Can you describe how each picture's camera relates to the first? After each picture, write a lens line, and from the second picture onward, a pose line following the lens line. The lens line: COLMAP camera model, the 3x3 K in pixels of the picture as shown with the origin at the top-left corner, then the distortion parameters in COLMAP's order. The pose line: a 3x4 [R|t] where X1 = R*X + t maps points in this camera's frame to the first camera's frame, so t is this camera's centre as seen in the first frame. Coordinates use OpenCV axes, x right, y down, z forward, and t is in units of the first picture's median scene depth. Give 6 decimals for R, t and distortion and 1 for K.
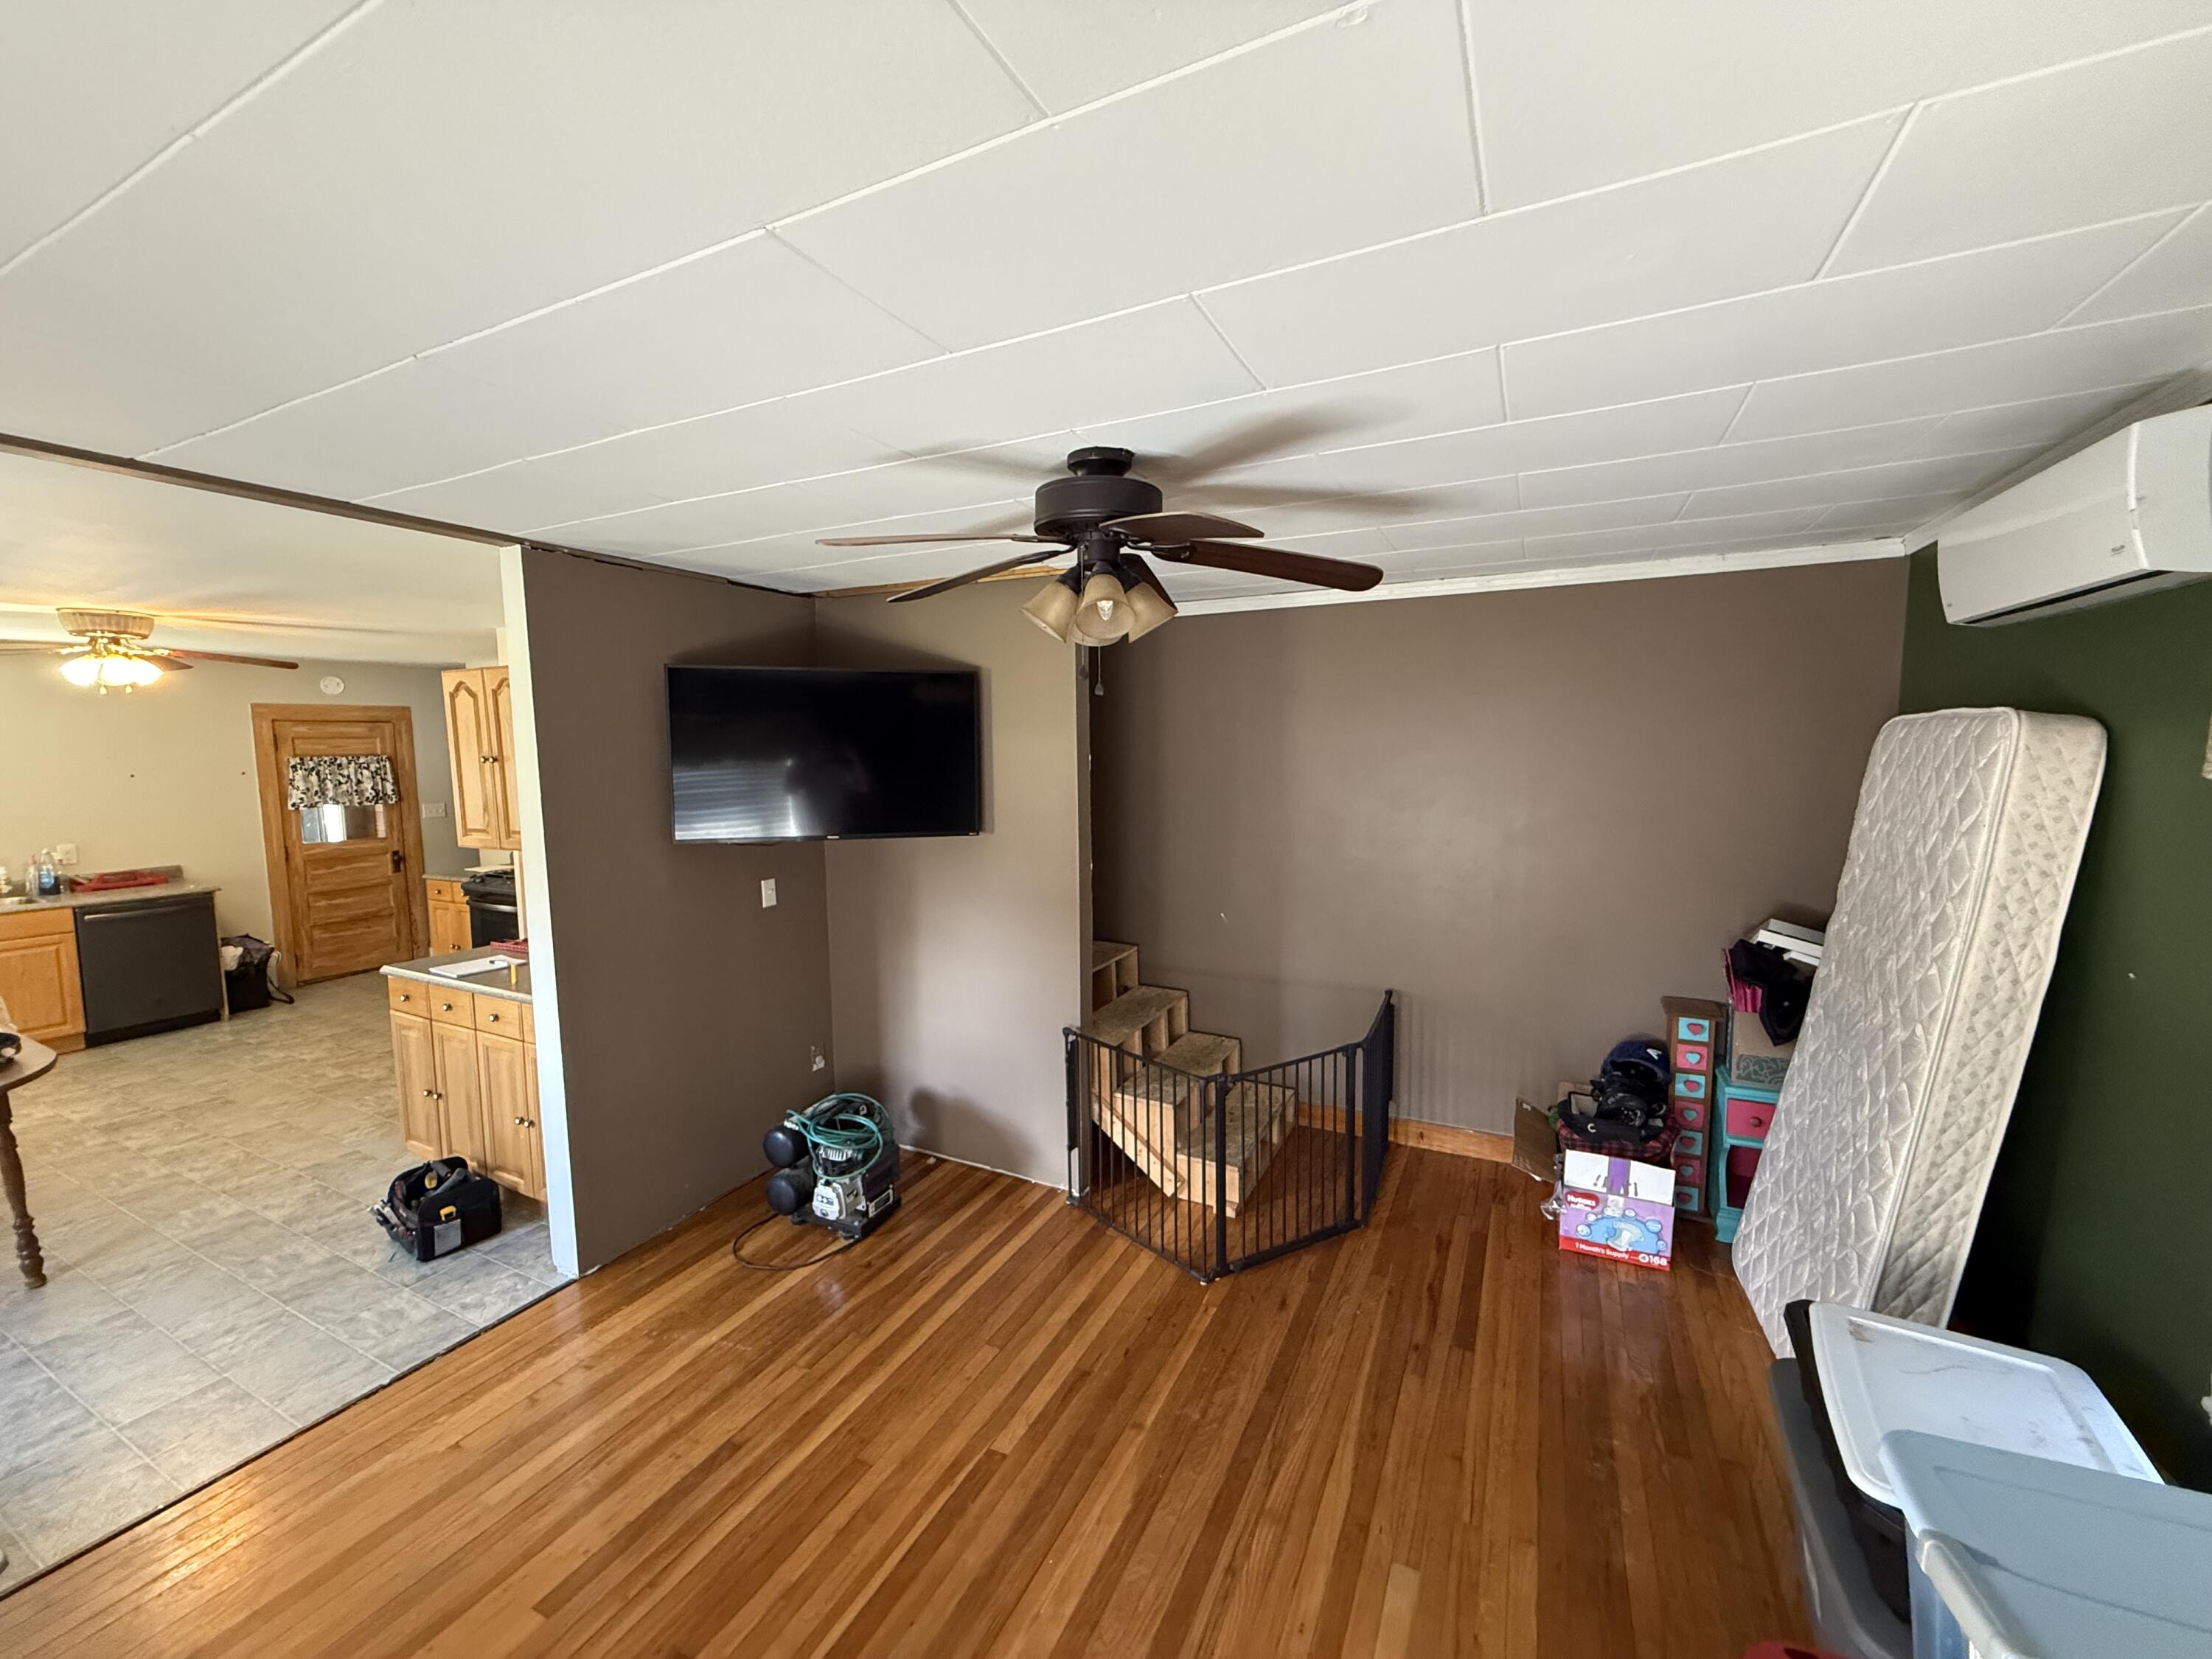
lens RADIAL K [[879.0, 0, 1098.0], [0, 879.0, 825.7], [0, 0, 1]] dist [-0.001003, 0.000233]
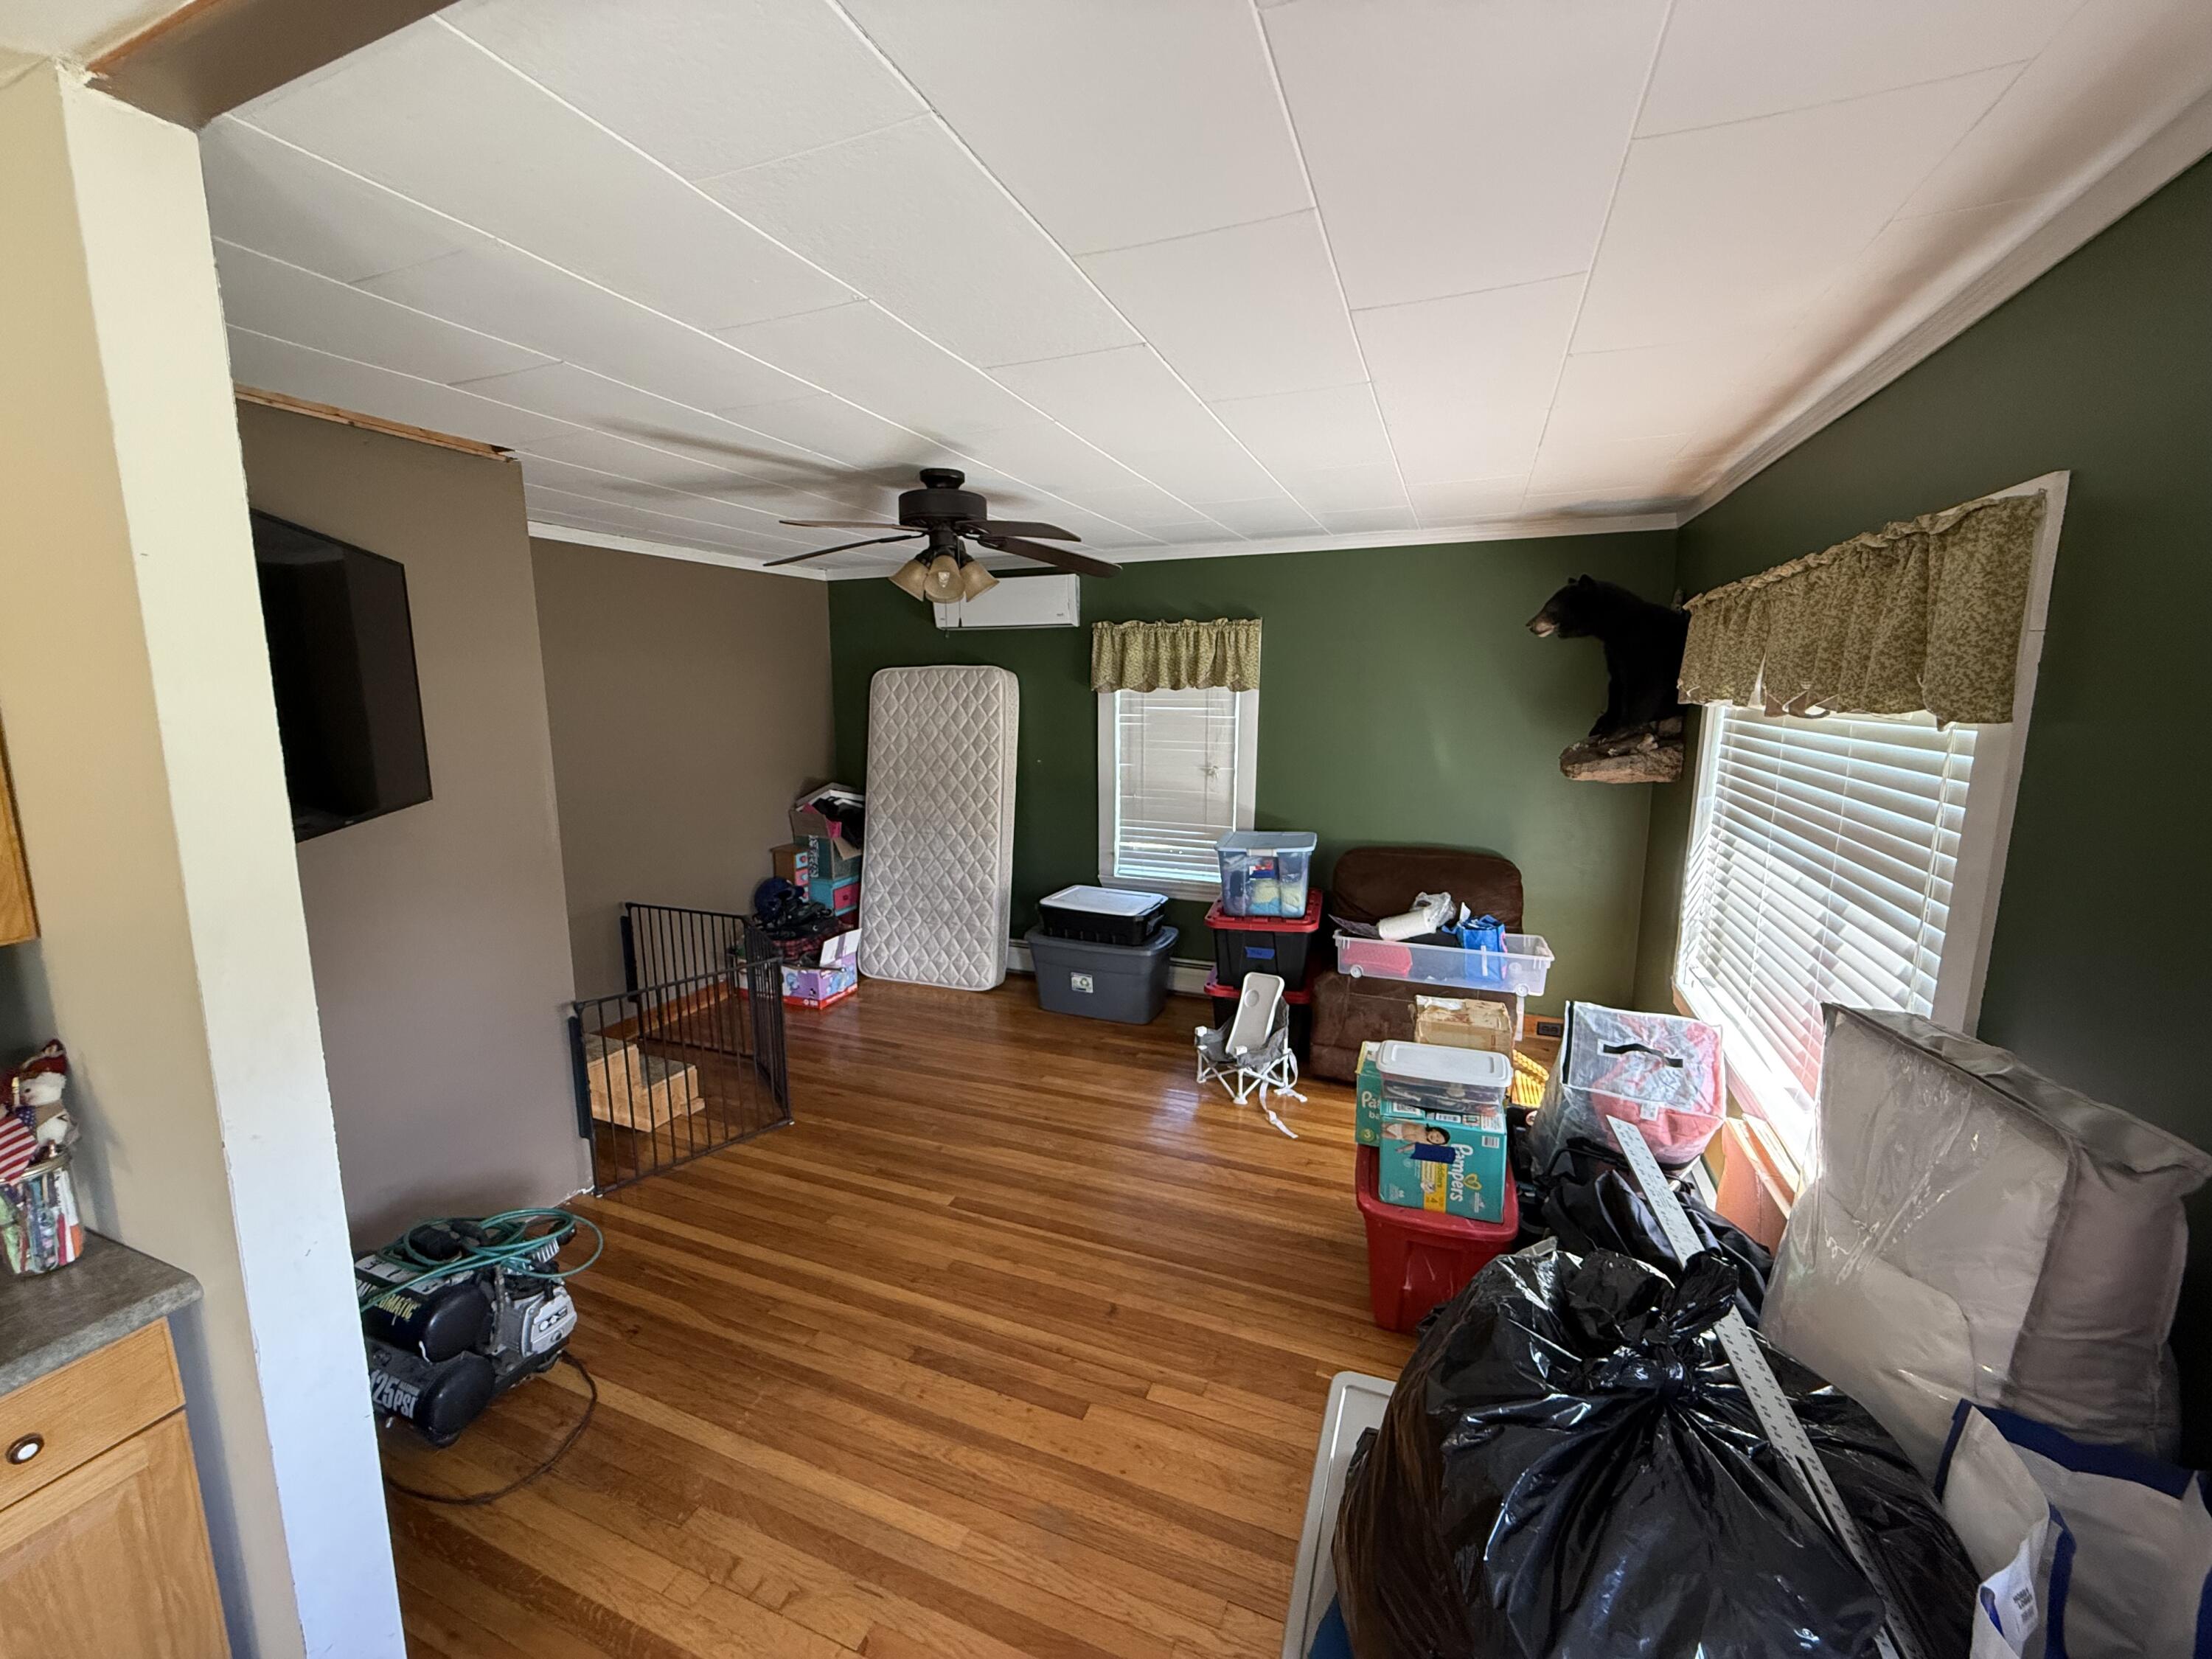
lens RADIAL K [[879.0, 0, 1107.4], [0, 879.0, 830.3], [0, 0, 1]] dist [-0.001003, 0.000233]
pose [[-0.089491, -0.151918, 0.984333, -0.537244], [0.095468, 0.982440, 0.160306, -0.015807], [-0.991402, 0.108318, -0.073417, 0.311712]]
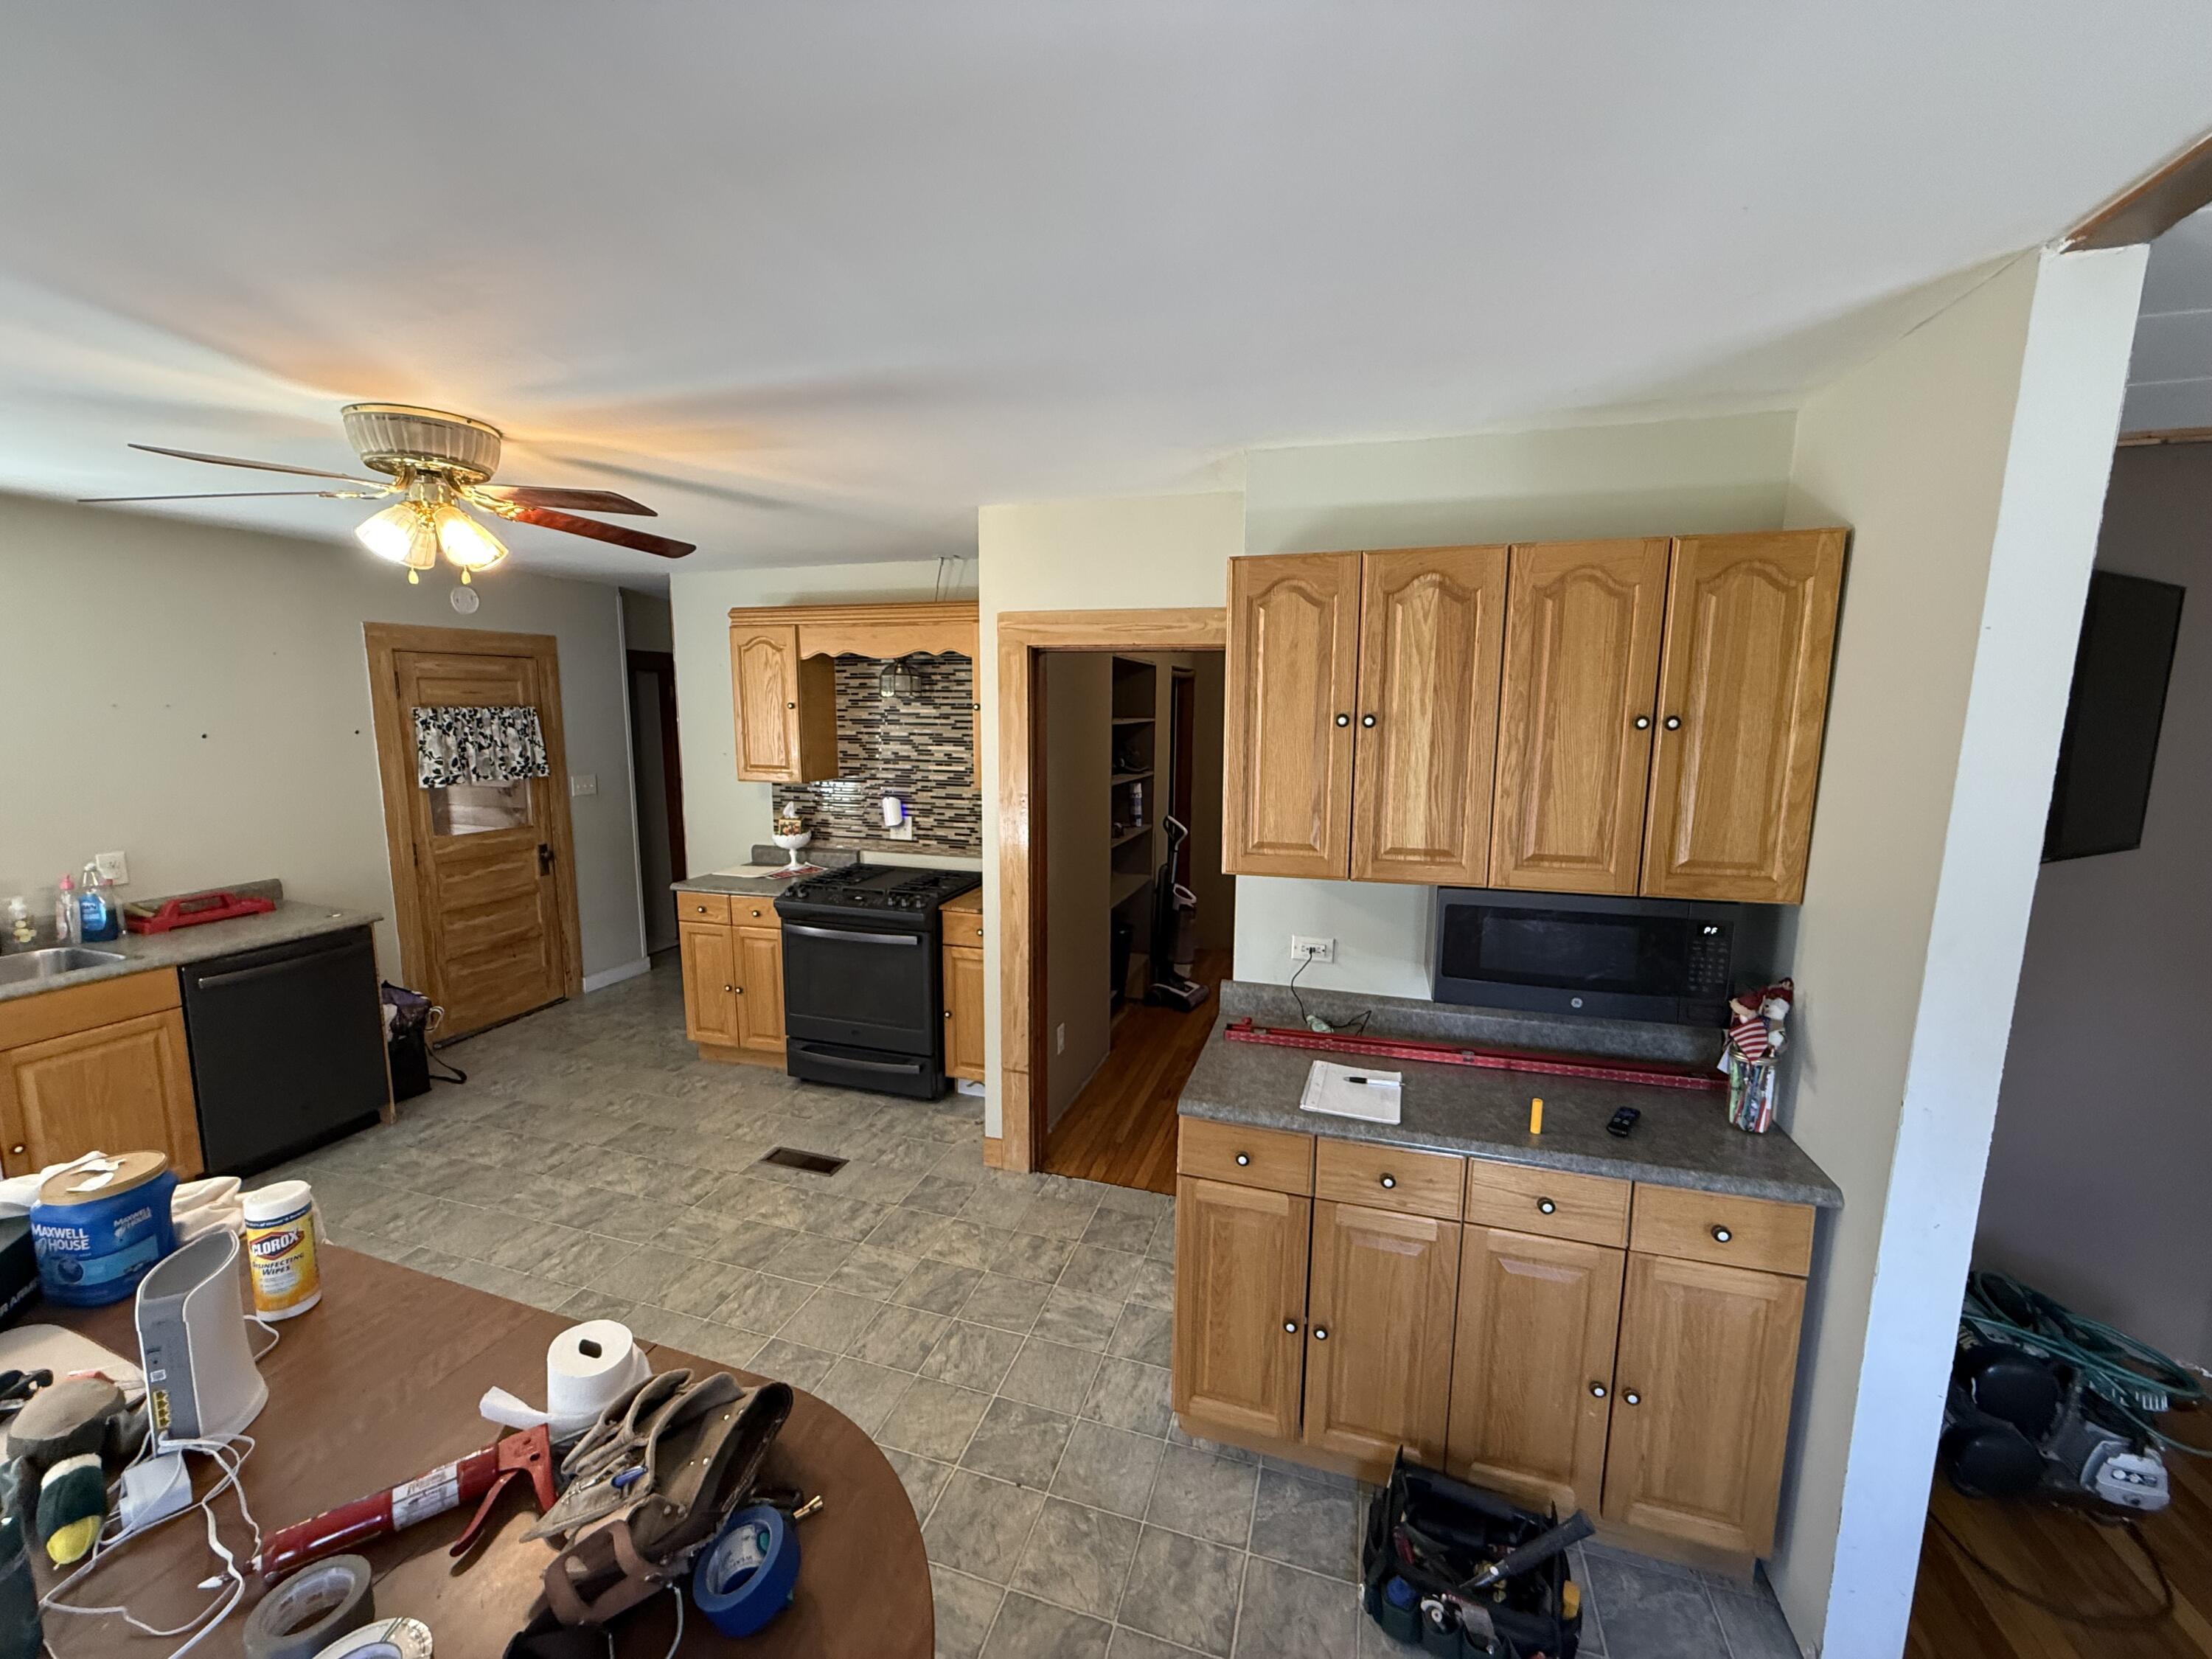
lens RADIAL K [[879.0, 0, 1093.1], [0, 879.0, 828.3], [0, 0, 1]] dist [-0.001003, 0.000233]
pose [[0.986759, -0.008998, 0.161945, -0.597294], [0.001187, 0.998834, 0.048266, -0.021577], [-0.162190, -0.047434, 0.985619, 0.302339]]
